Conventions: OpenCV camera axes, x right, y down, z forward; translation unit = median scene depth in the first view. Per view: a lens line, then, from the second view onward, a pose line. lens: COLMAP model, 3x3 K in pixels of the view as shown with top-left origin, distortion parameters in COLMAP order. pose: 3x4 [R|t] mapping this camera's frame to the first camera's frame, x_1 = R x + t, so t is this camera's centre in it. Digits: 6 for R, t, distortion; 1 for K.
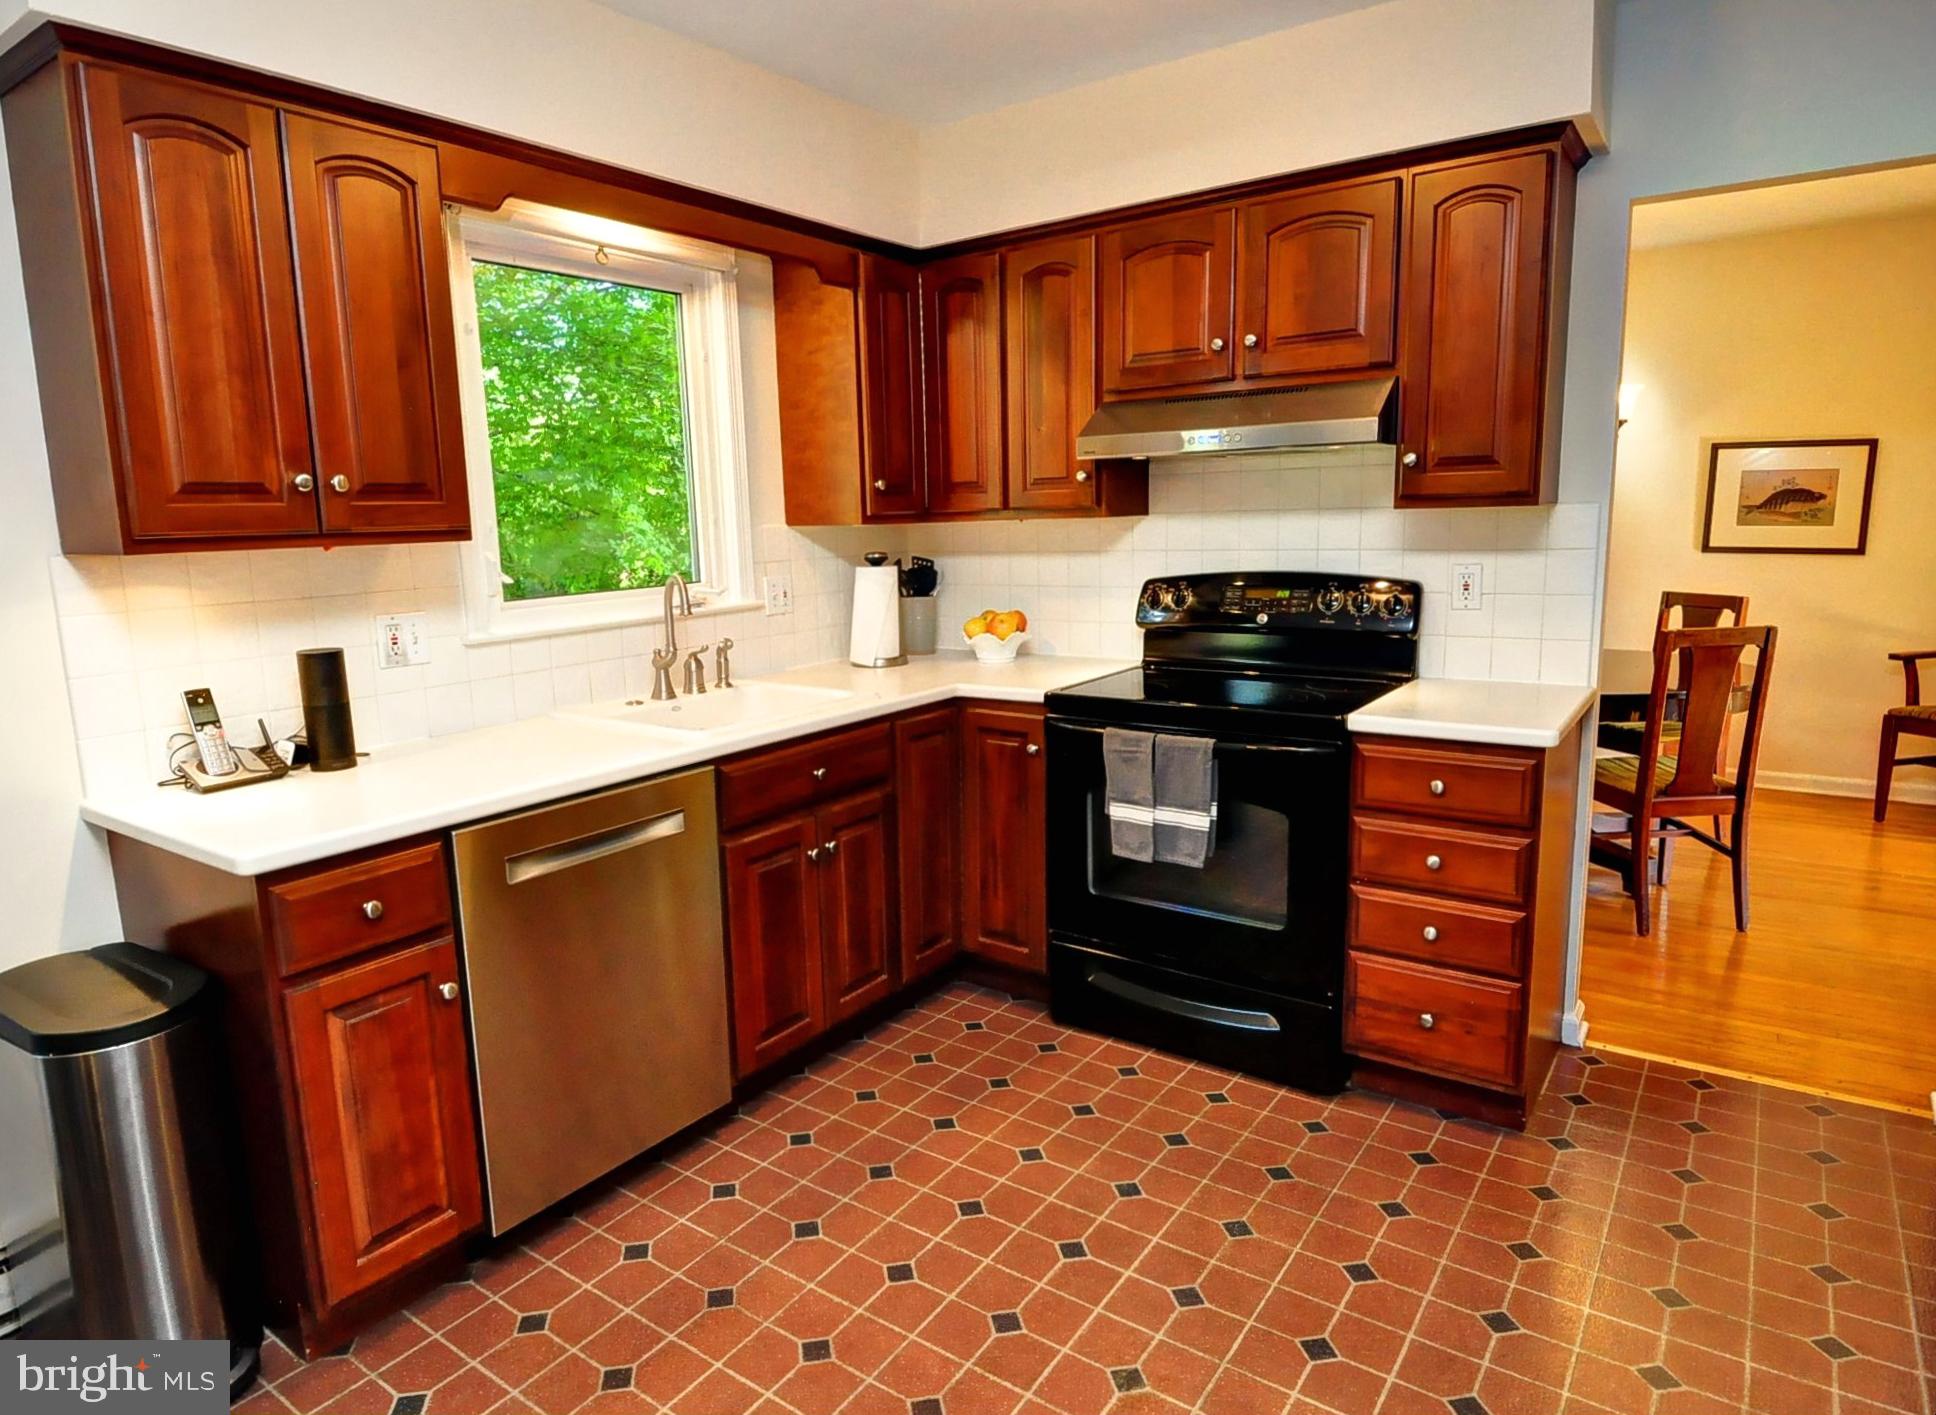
lens RADIAL K [[1148.3, 0, 928.7], [0, 1148.3, 703.9], [0, 0, 1]] dist [0.003684, -0.003799]
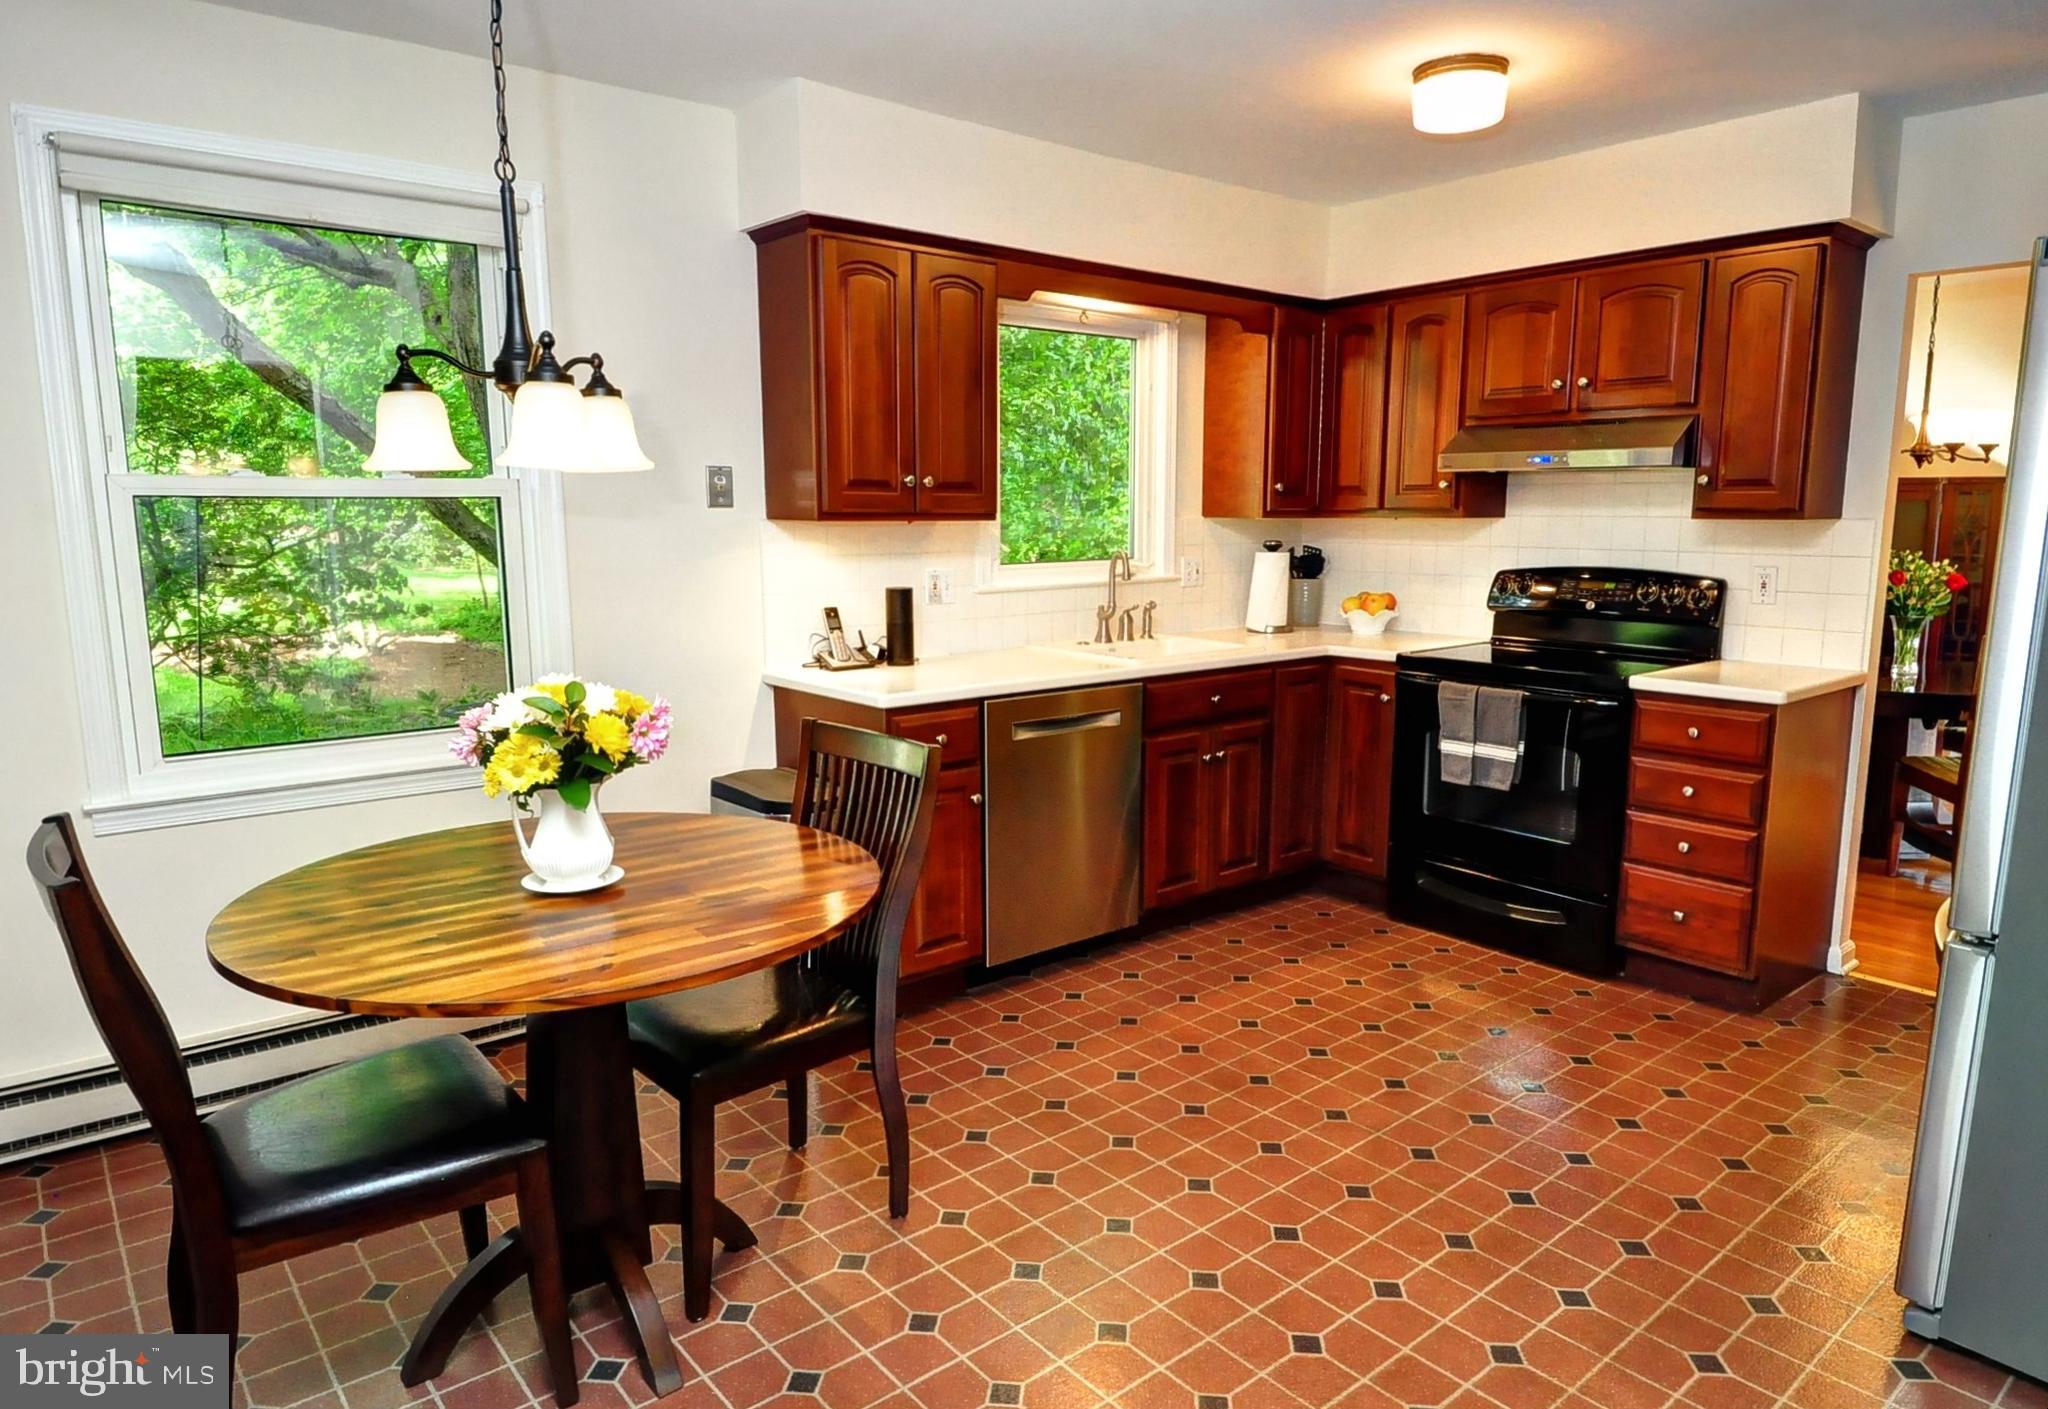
lens RADIAL K [[1290.5, 0, 1027.3], [0, 1290.5, 712.0], [0, 0, 1]] dist [0.016626, -0.011136]
pose [[0.969574, 0.067928, -0.235186, 0.049035], [-0.069063, 0.997606, 0.003419, 0.086489], [0.234855, 0.012928, 0.971944, -0.545582]]
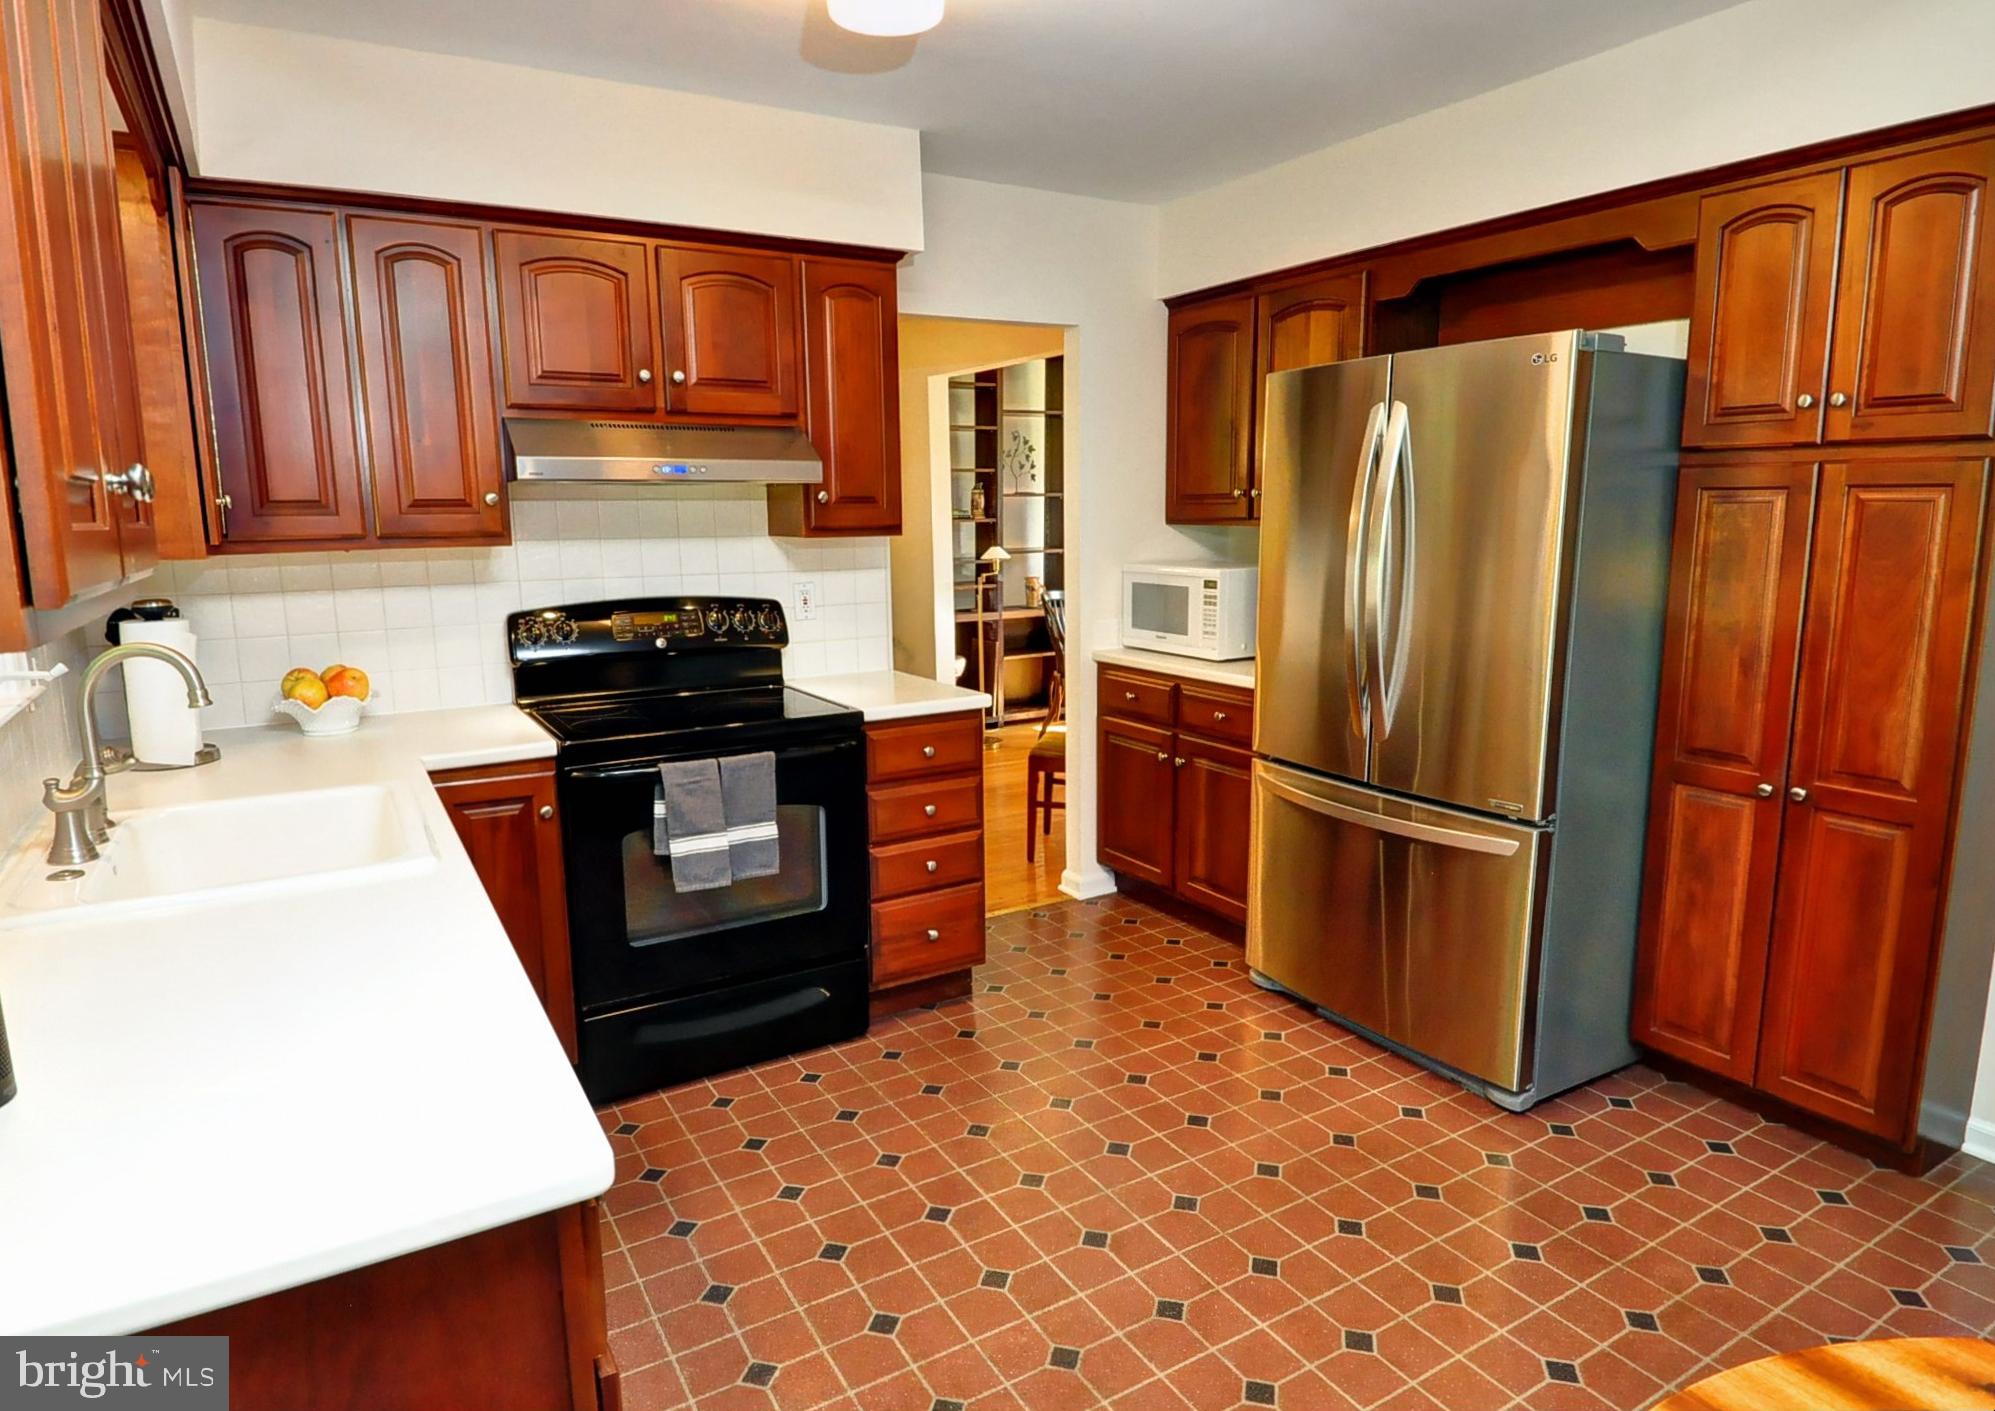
lens RADIAL K [[1161.1, 0, 993.0], [0, 1161.1, 706.3], [0, 0, 1]] dist [0.001870, -0.002575]
pose [[0.372764, -0.129955, 0.918781, -0.651662], [0.150948, 0.985448, 0.078142, -0.063020], [-0.915566, 0.109560, 0.386956, 0.382184]]
